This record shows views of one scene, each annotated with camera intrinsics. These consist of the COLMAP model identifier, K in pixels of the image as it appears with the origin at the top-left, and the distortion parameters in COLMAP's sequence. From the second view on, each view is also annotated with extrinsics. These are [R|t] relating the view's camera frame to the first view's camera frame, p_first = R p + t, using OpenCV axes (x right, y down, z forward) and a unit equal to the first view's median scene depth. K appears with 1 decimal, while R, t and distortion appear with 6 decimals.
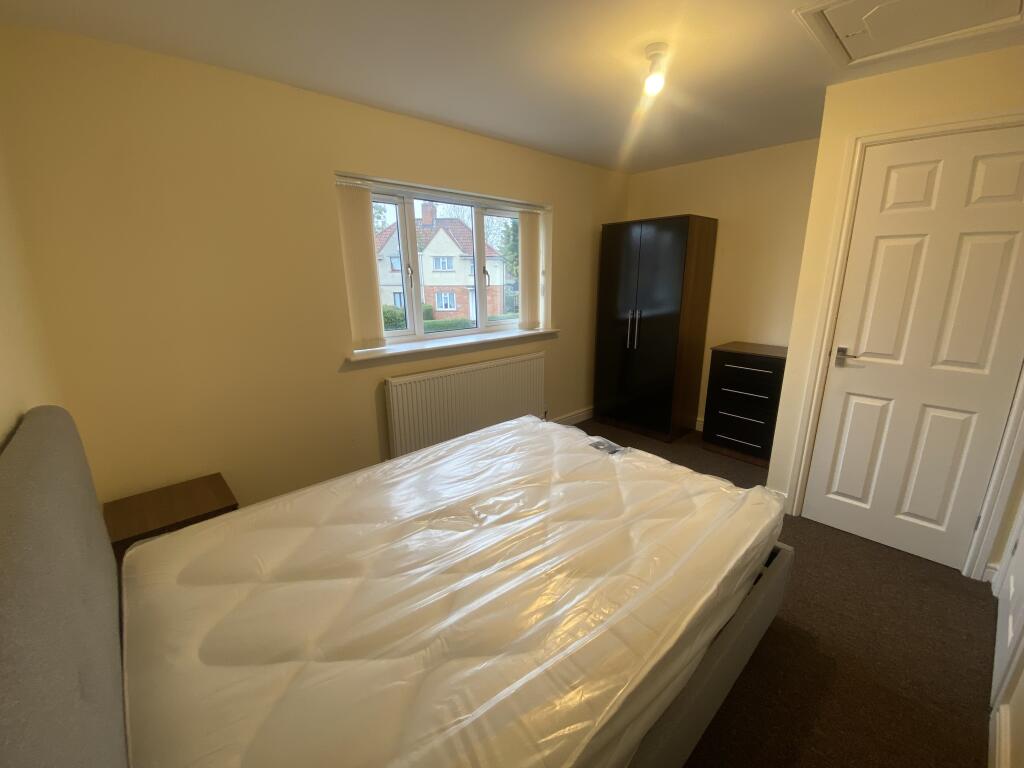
lens RADIAL K [[424.9, 0, 509.3], [0, 424.9, 384.8], [0, 0, 1]] dist [0.045476, -0.028360]
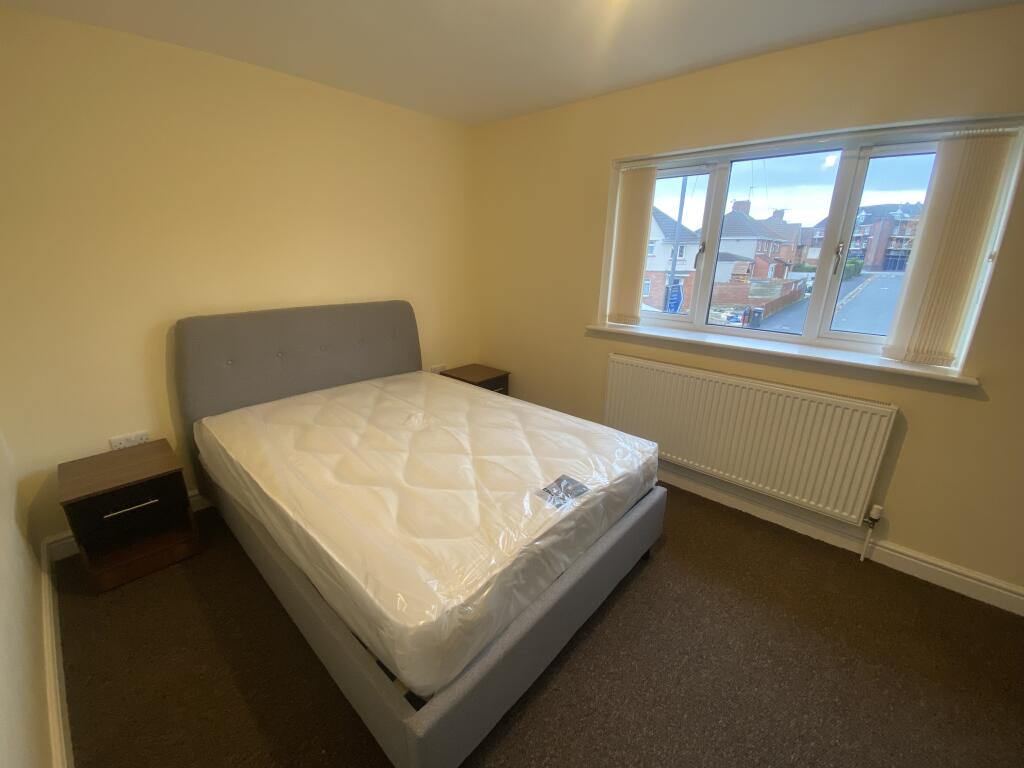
lens RADIAL K [[424.9, 0, 509.3], [0, 424.9, 384.8], [0, 0, 1]] dist [0.045476, -0.028360]
pose [[0.088690, 0.313142, -0.945556, 0.656456], [-0.259525, 0.923773, 0.281585, -0.158739], [0.961655, 0.220422, 0.163198, 0.544762]]
